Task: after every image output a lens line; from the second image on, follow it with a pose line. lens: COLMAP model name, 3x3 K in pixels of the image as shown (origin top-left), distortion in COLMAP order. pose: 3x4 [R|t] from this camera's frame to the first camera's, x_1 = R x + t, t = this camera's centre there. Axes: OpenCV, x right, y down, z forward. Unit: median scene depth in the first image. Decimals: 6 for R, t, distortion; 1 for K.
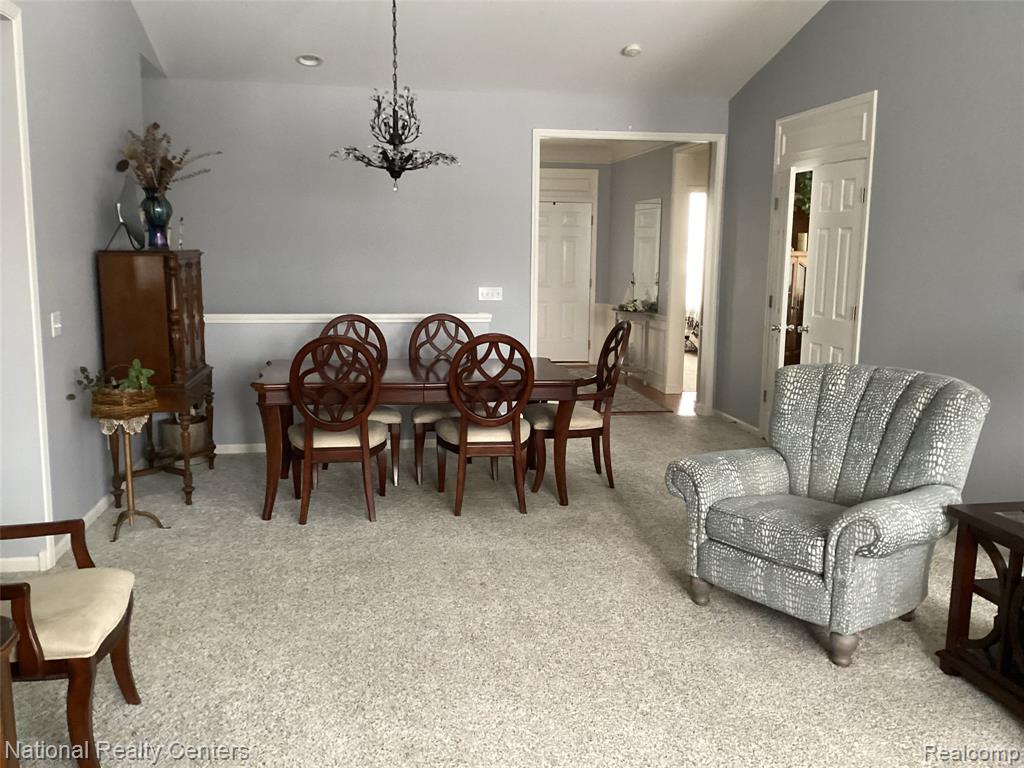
lens RADIAL K [[922.7, 0, 512.0], [0, 922.7, 384.0], [0, 0, 1]] dist [0.110615, -0.191269]
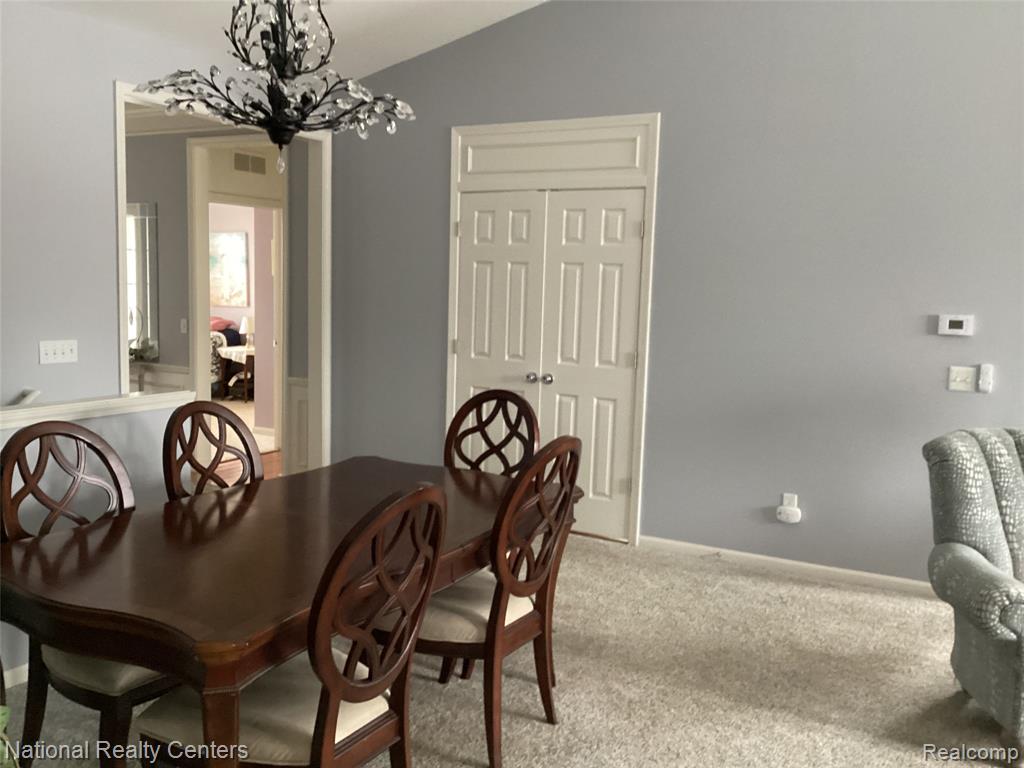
lens RADIAL K [[922.7, 0, 512.0], [0, 922.7, 384.0], [0, 0, 1]] dist [0.110615, -0.191269]
pose [[0.614693, -0.079555, 0.784744, -0.412573], [0.093618, 0.995227, 0.027562, -0.089512], [-0.783191, 0.056524, 0.619207, 0.555235]]
